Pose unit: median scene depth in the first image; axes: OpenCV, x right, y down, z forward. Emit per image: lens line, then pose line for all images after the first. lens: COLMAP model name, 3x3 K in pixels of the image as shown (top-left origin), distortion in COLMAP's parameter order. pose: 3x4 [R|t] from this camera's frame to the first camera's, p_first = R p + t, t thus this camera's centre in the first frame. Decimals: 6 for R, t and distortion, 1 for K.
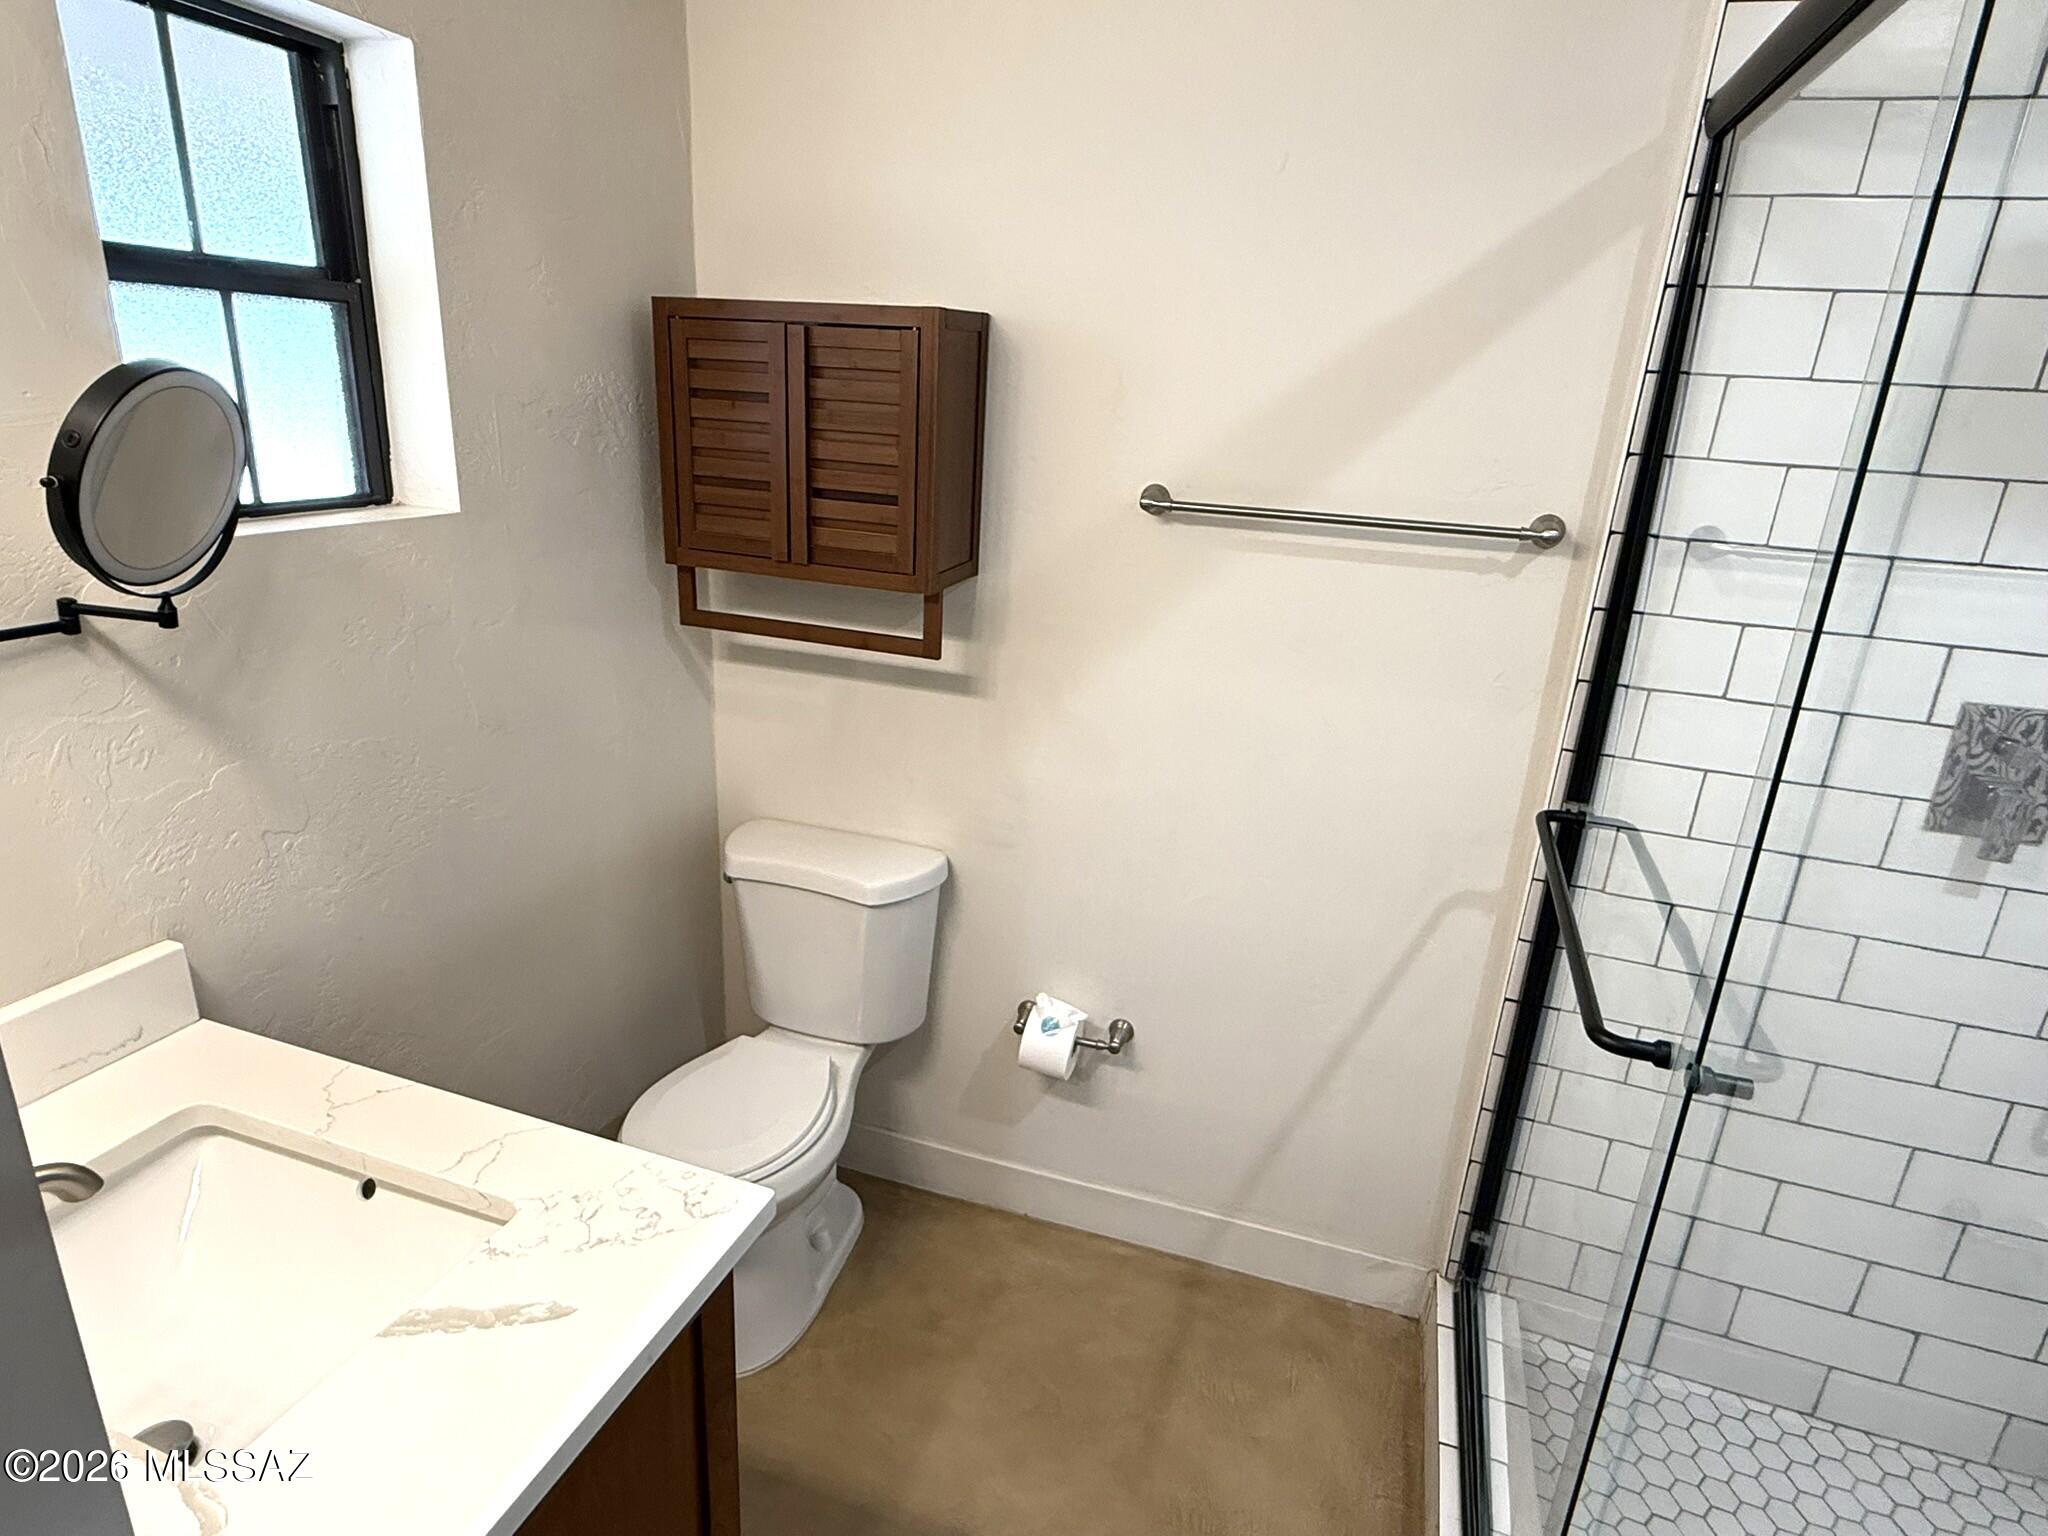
lens RADIAL K [[1124.4, 0, 1024.1], [0, 1124.4, 765.8], [0, 0, 1]] dist [-0.005939, 0.000625]
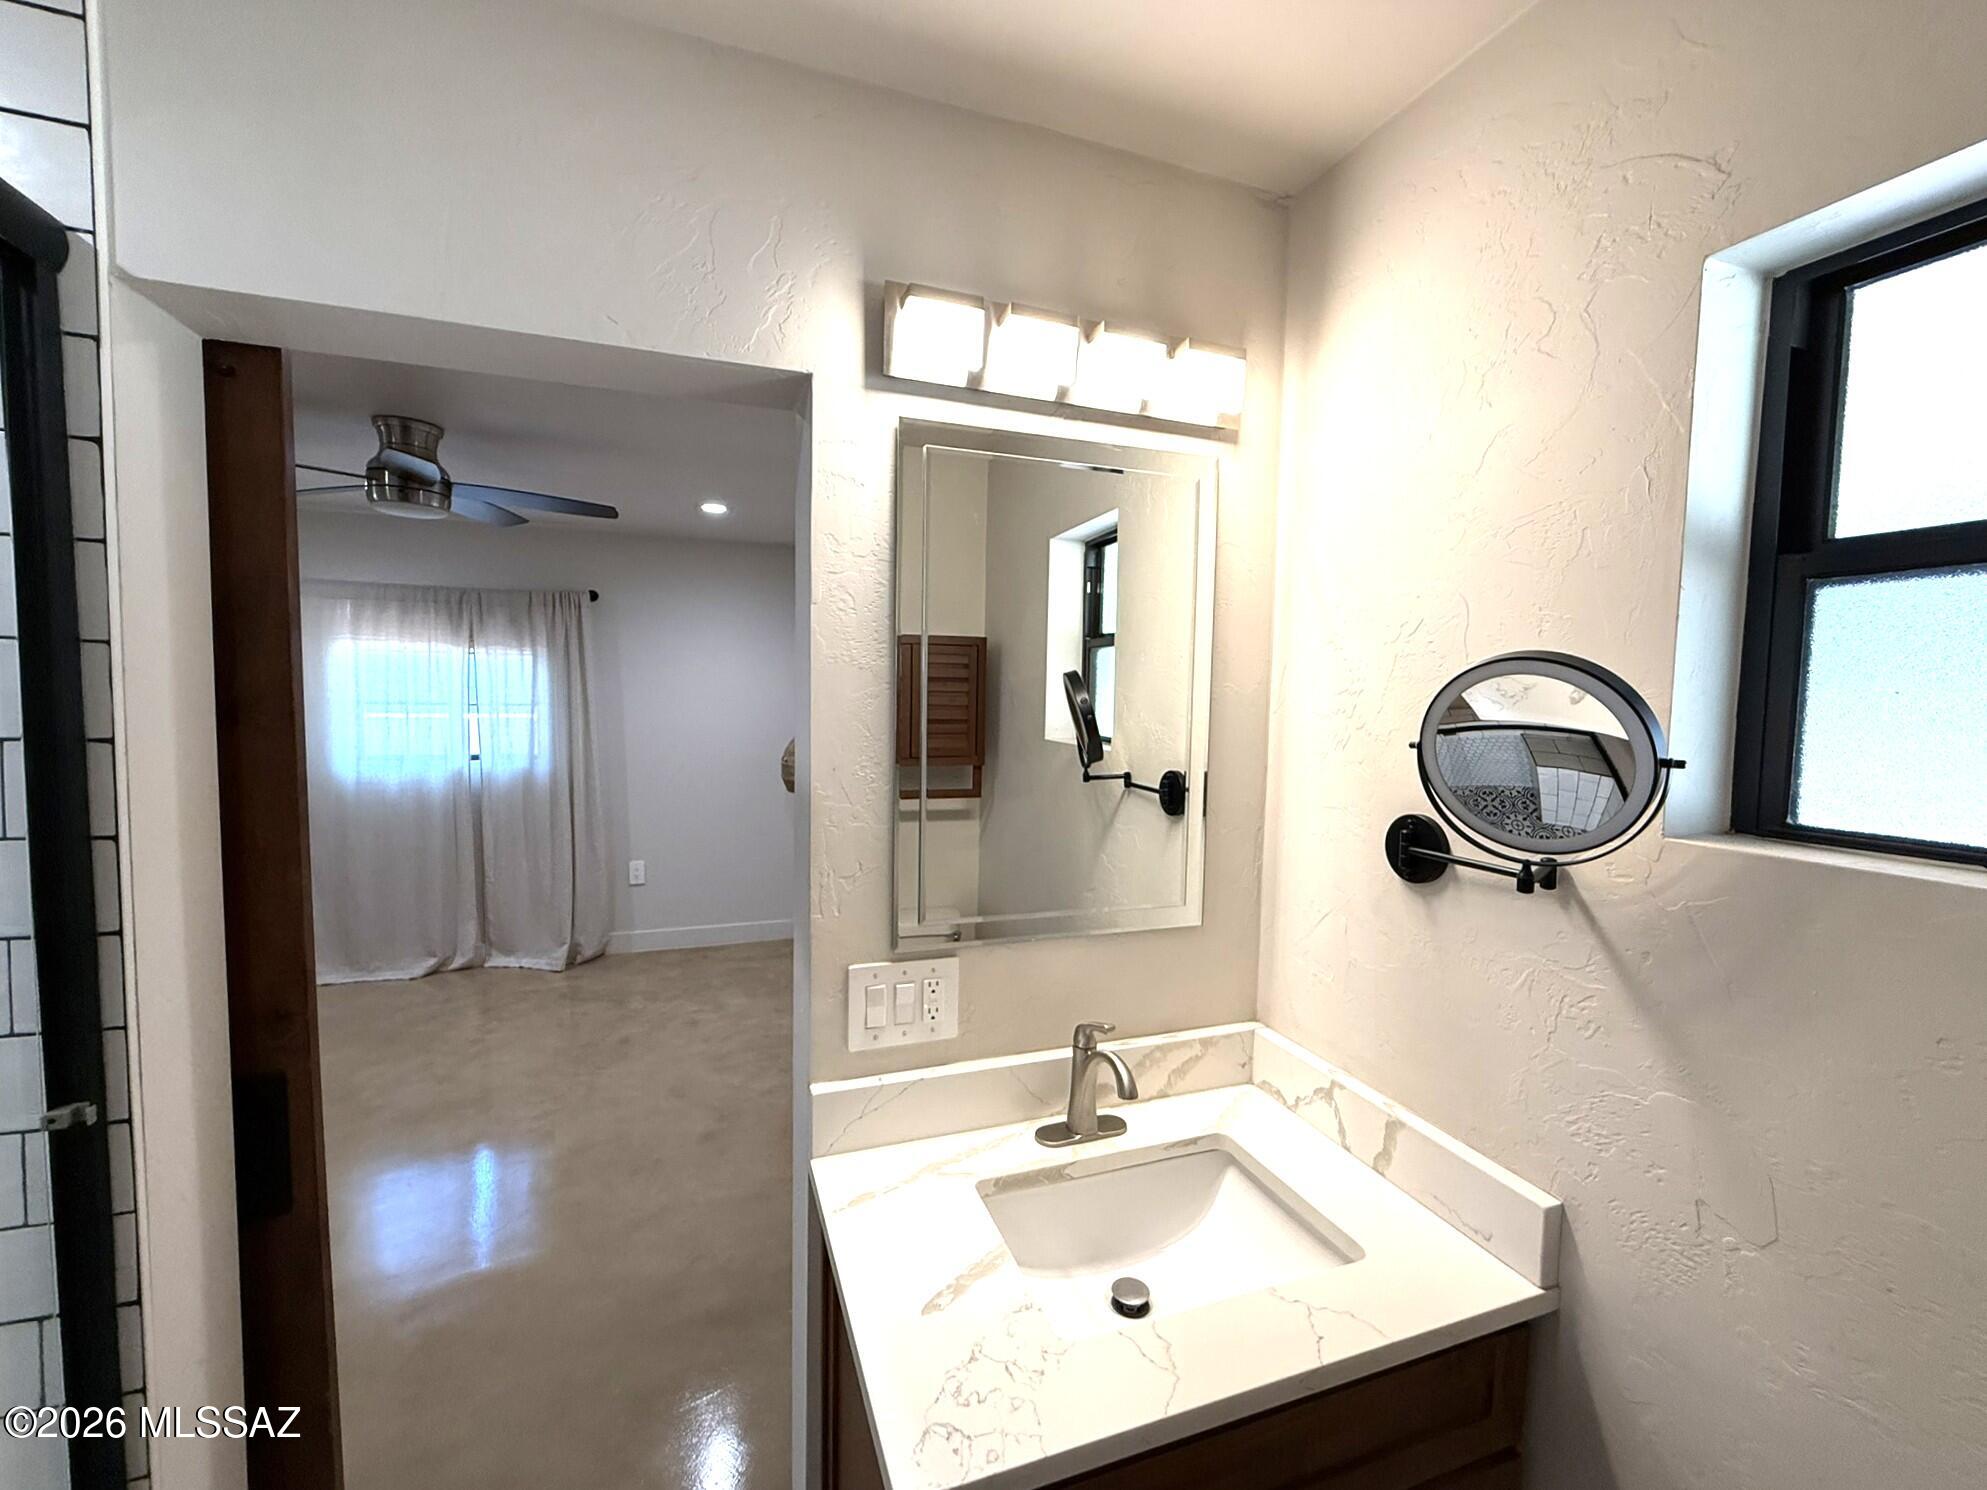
lens RADIAL K [[807.2, 0, 989.6], [0, 807.2, 746.3], [0, 0, 1]] dist [0.001126, 0.000079]
pose [[-0.769709, -0.027612, -0.637797, 0.128116], [-0.258651, 0.926880, 0.272019, -0.327483], [0.583650, 0.374342, -0.720570, 1.192252]]
